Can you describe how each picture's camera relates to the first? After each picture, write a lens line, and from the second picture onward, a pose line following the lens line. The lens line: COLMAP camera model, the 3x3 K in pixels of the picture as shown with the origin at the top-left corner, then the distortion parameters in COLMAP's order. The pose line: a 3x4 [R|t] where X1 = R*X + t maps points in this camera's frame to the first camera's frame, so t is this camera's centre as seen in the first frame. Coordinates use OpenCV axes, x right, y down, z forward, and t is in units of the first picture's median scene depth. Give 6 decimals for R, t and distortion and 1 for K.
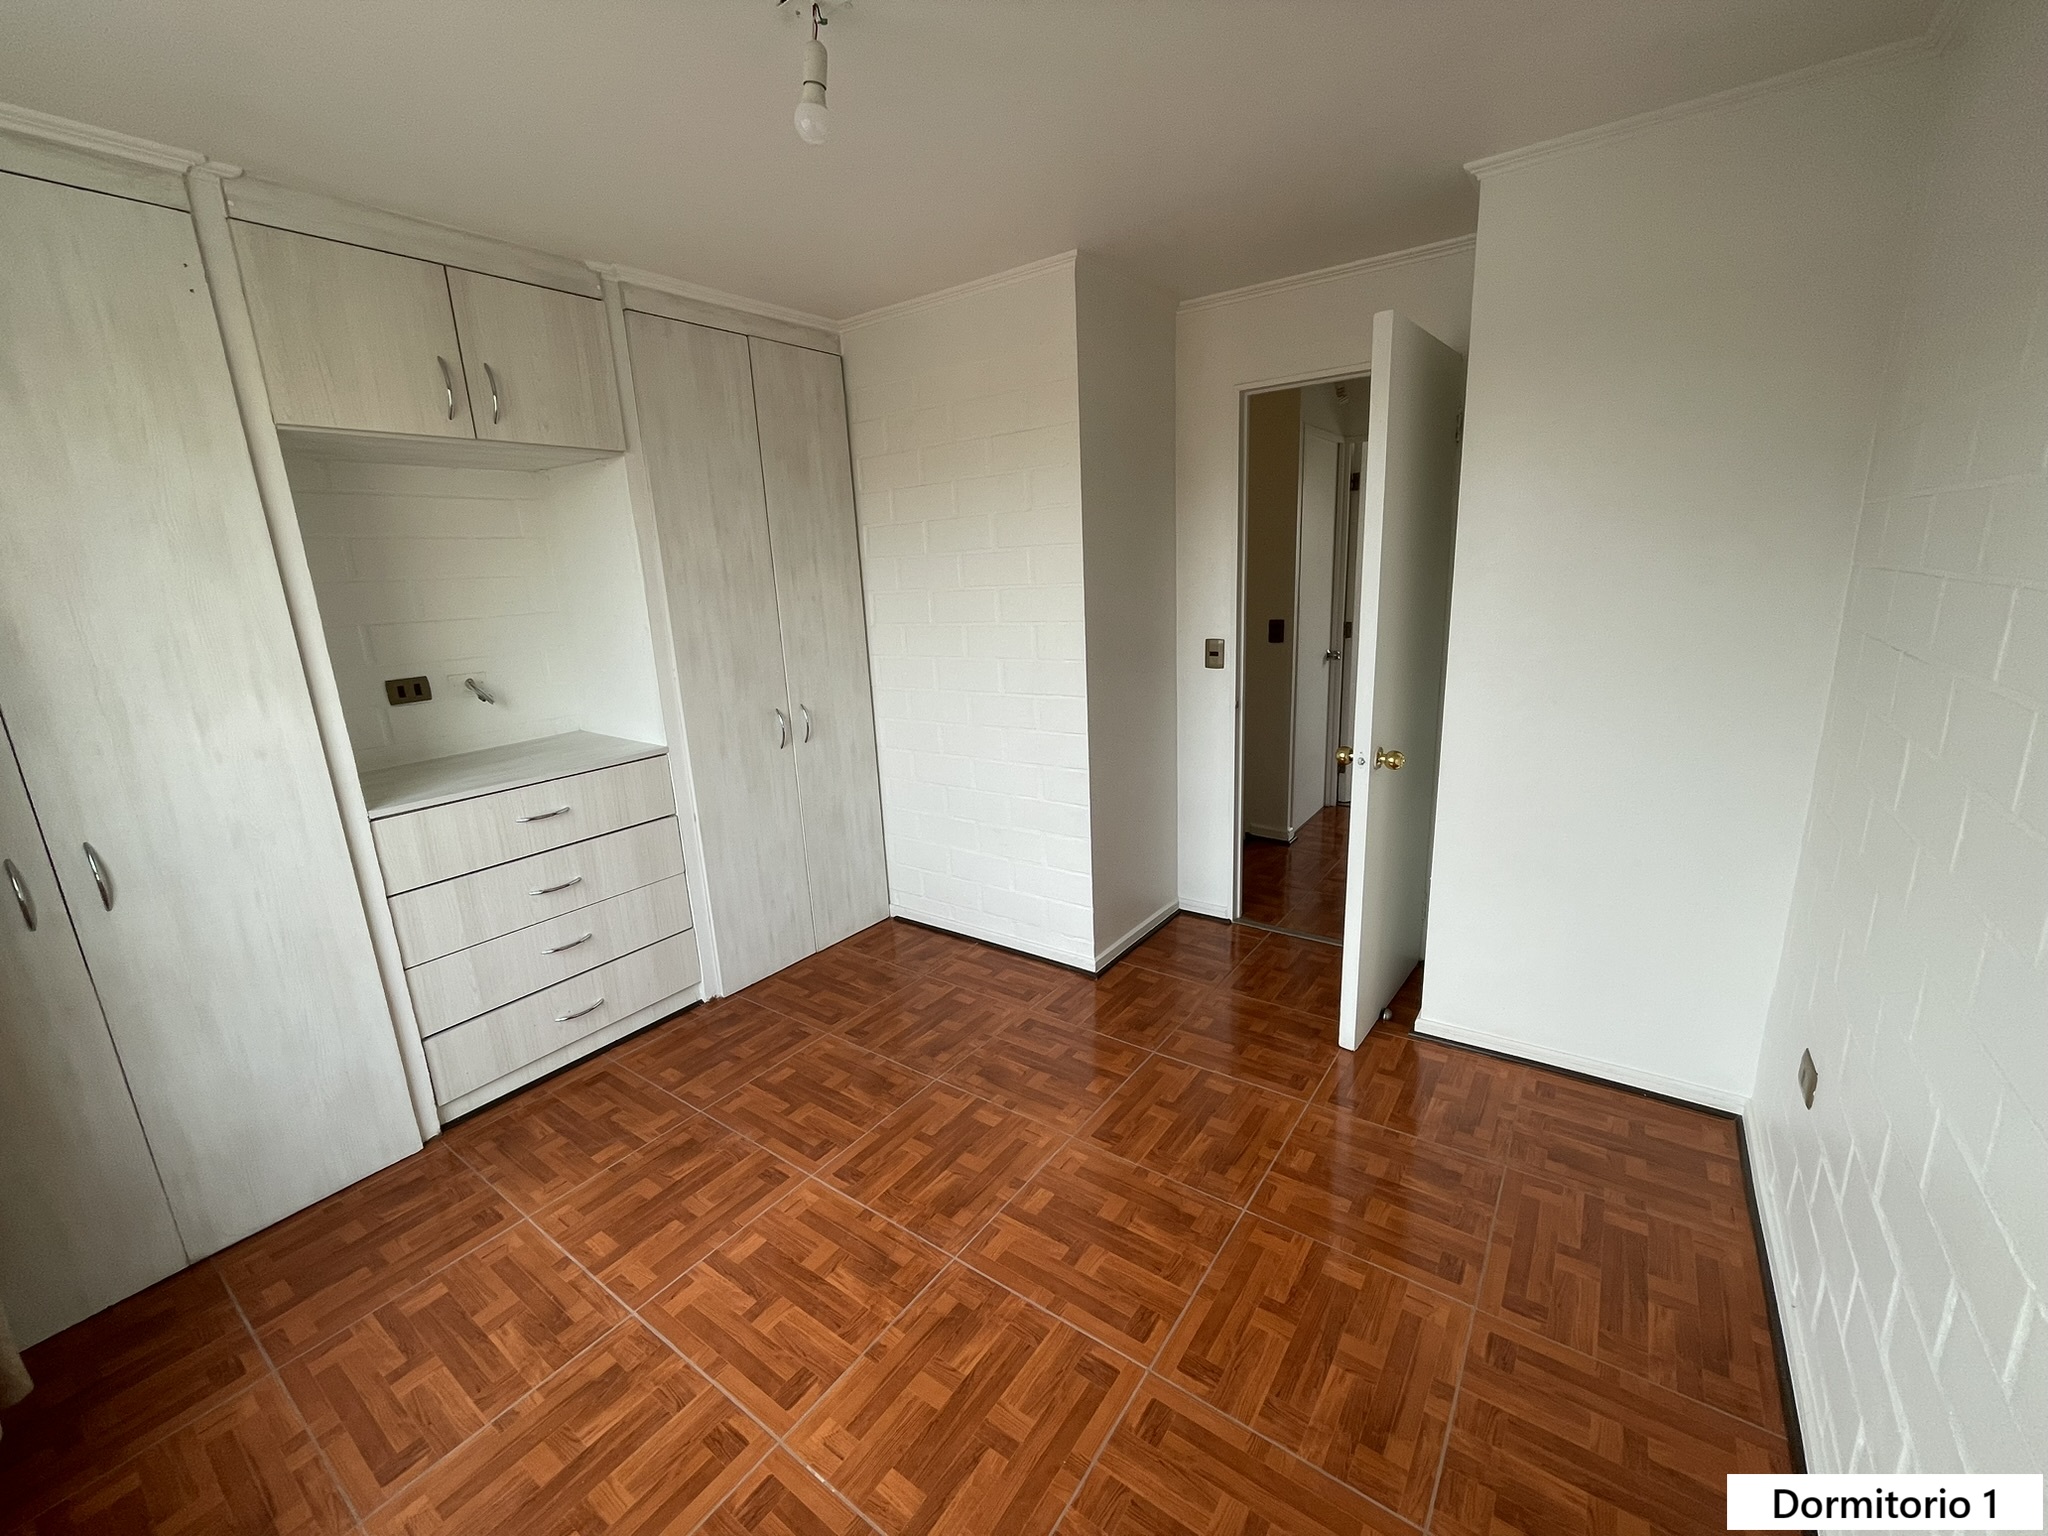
lens RADIAL K [[830.2, 0, 1027.7], [0, 830.2, 767.6], [0, 0, 1]] dist [-0.001743, -0.000270]
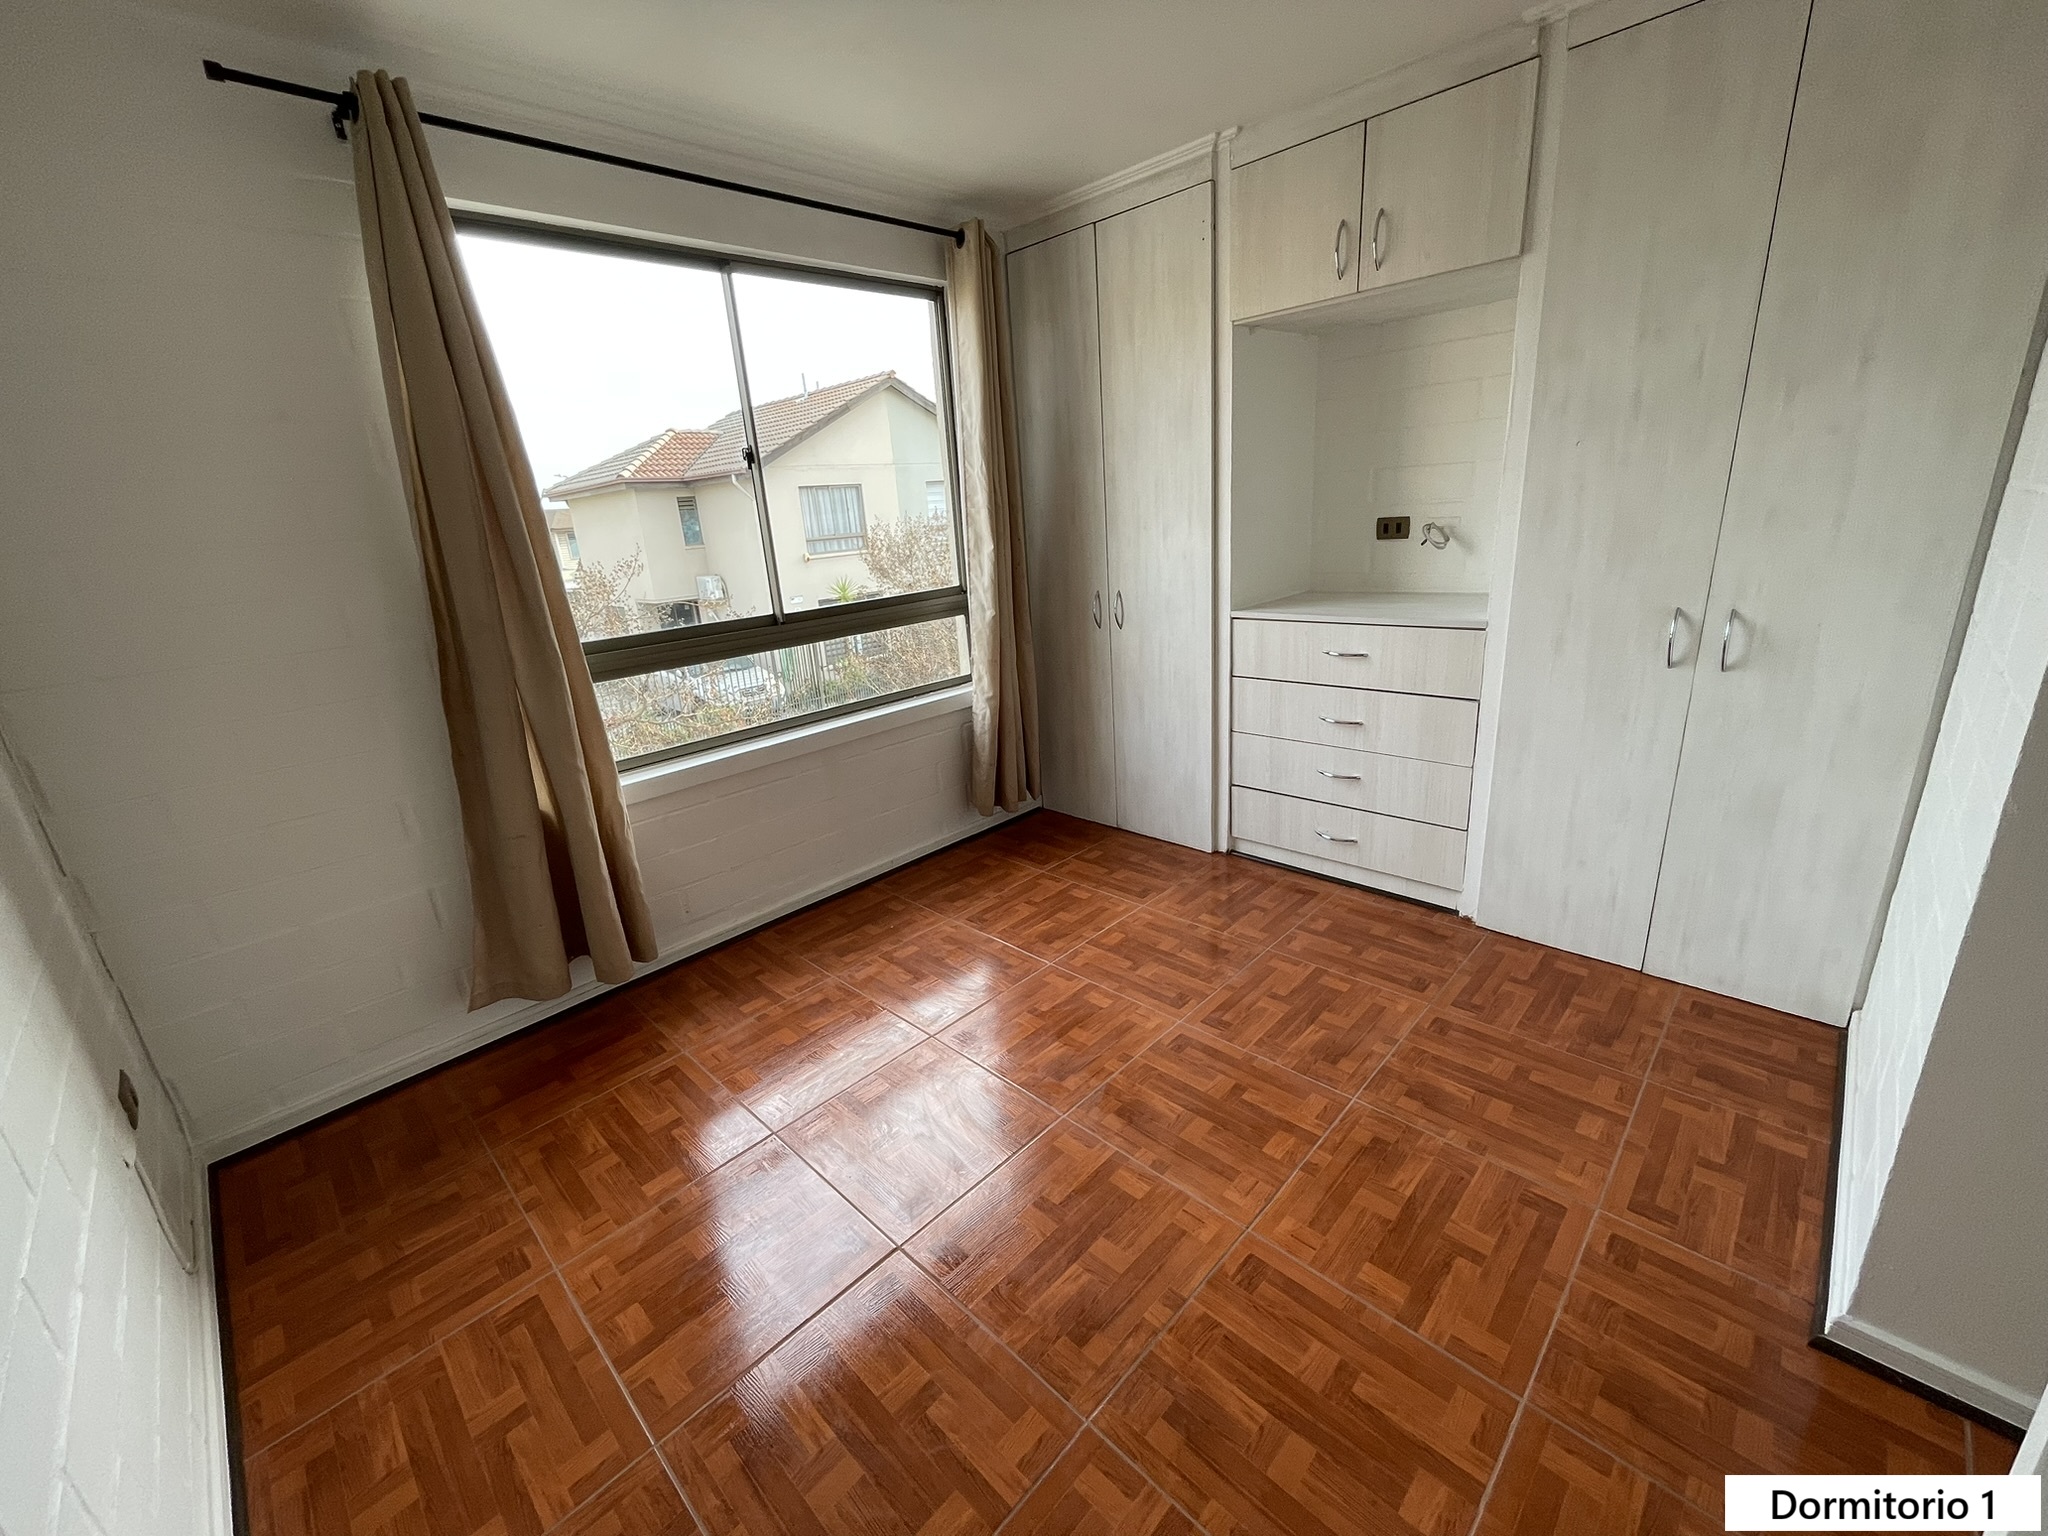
lens RADIAL K [[830.2, 0, 1012.5], [0, 830.2, 766.3], [0, 0, 1]] dist [-0.001743, -0.000270]
pose [[-0.156810, 0.350571, -0.923315, 0.609029], [-0.159794, 0.913557, 0.374005, -0.162299], [0.974616, 0.206188, -0.087236, 0.774590]]
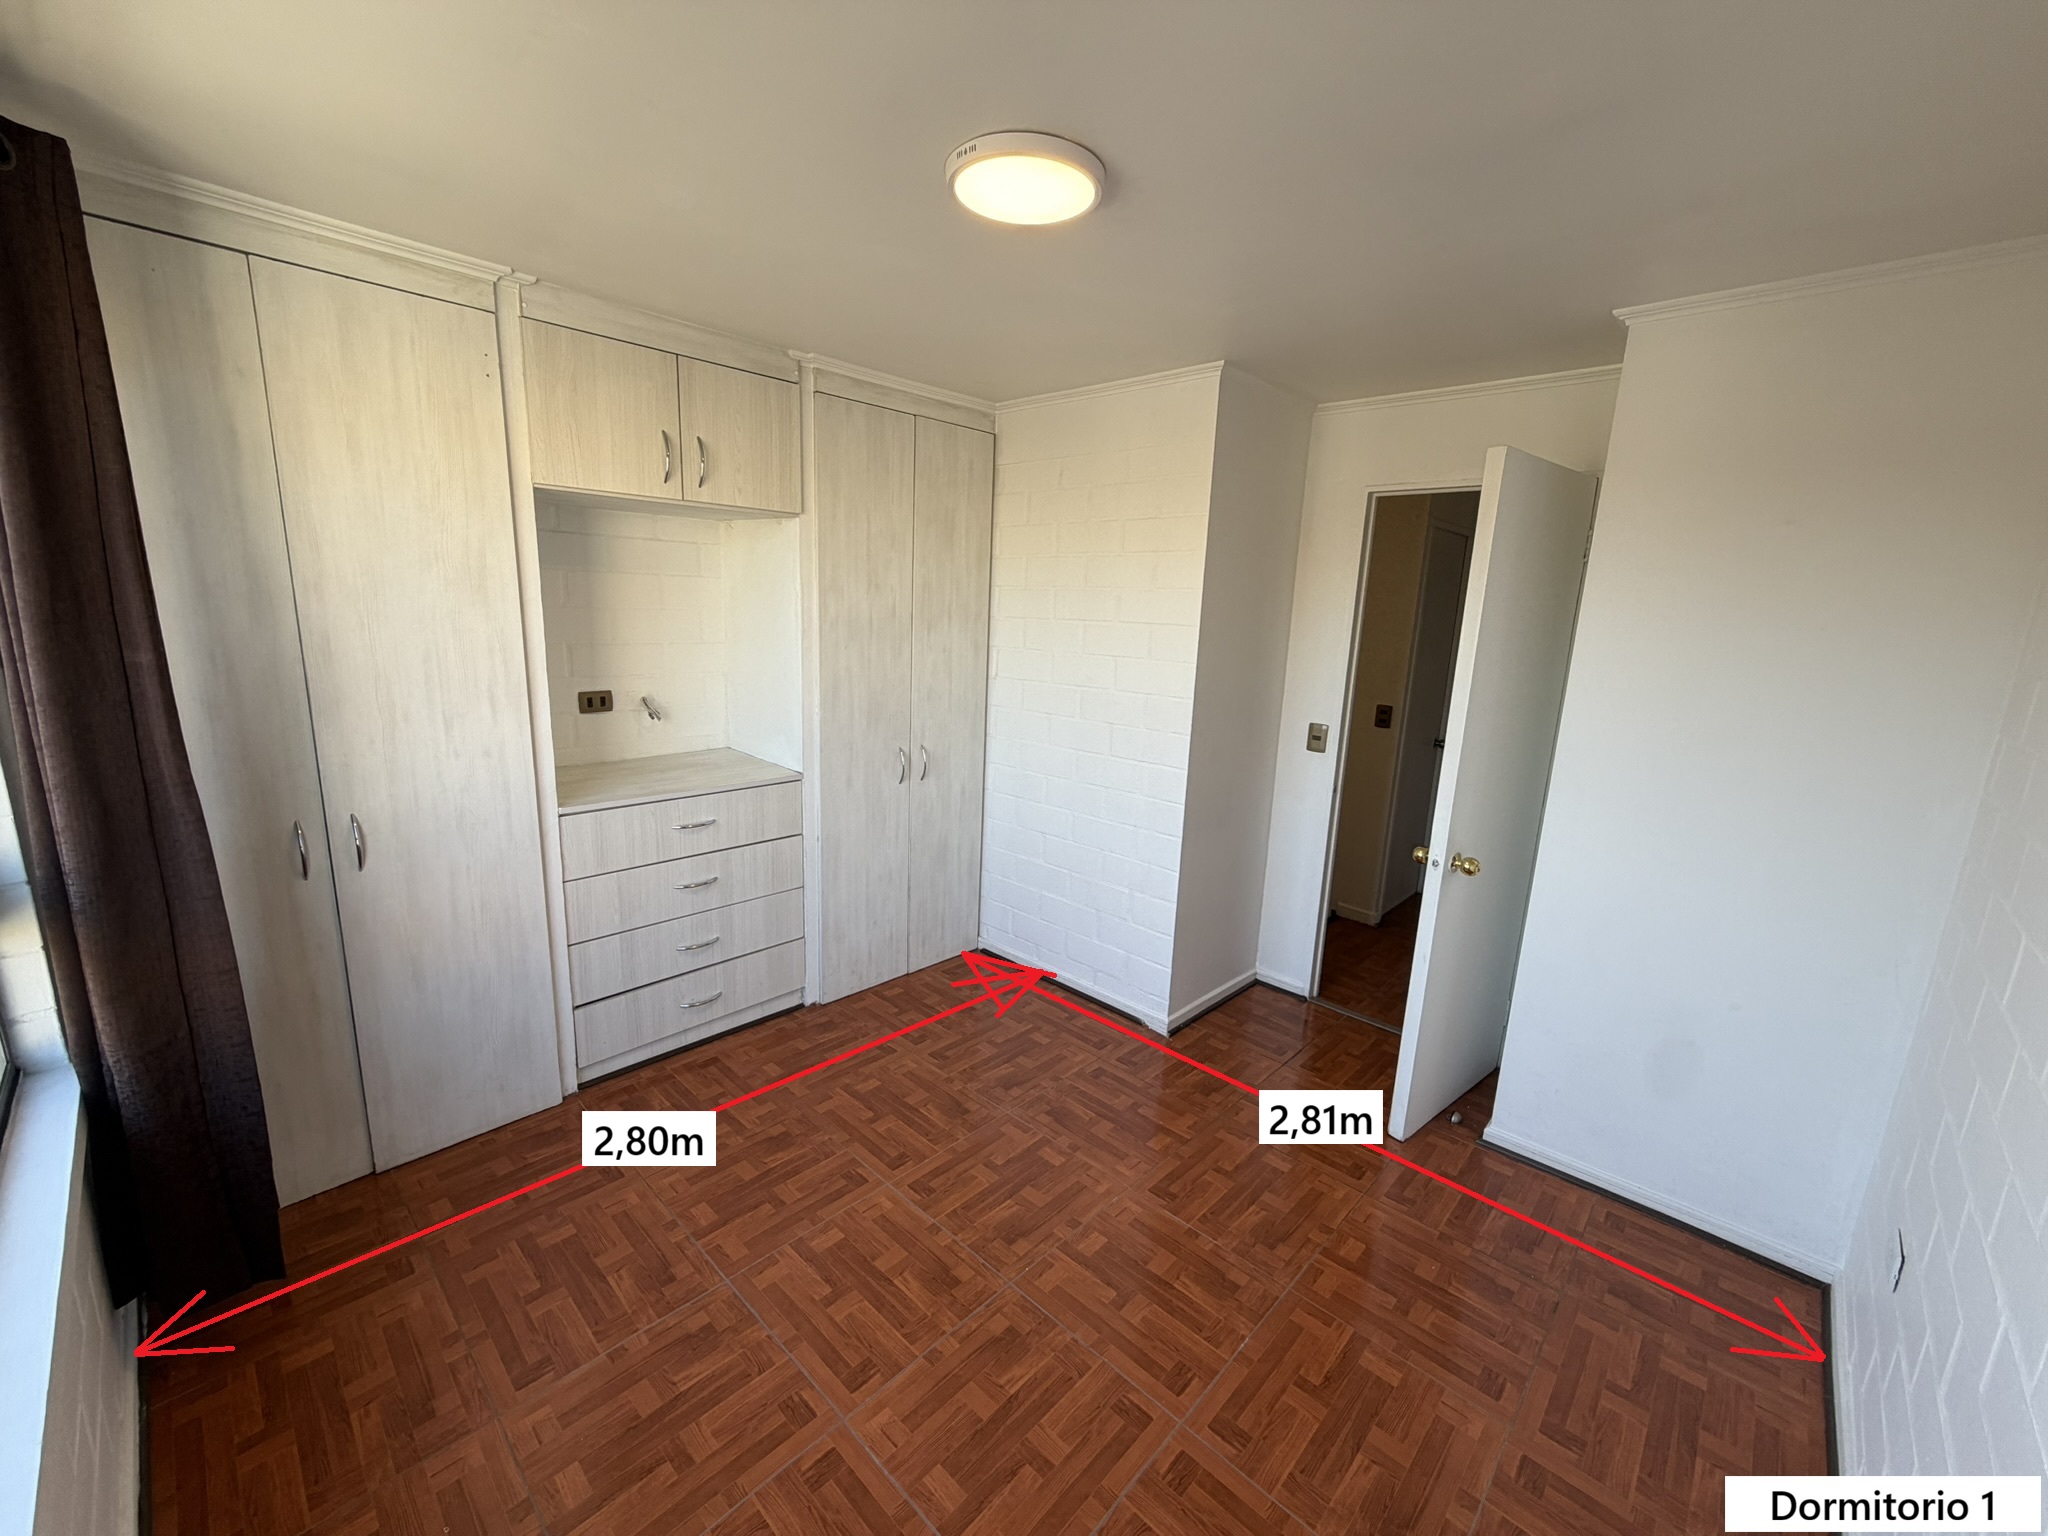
lens RADIAL K [[817.4, 0, 1022.7], [0, 817.4, 774.1], [0, 0, 1]] dist [0.001536, -0.000160]
pose [[0.986843, 0.109321, -0.119120, -0.014396], [-0.113052, 0.993274, -0.025008, -0.037467], [0.115585, 0.038145, 0.992565, -0.070296]]
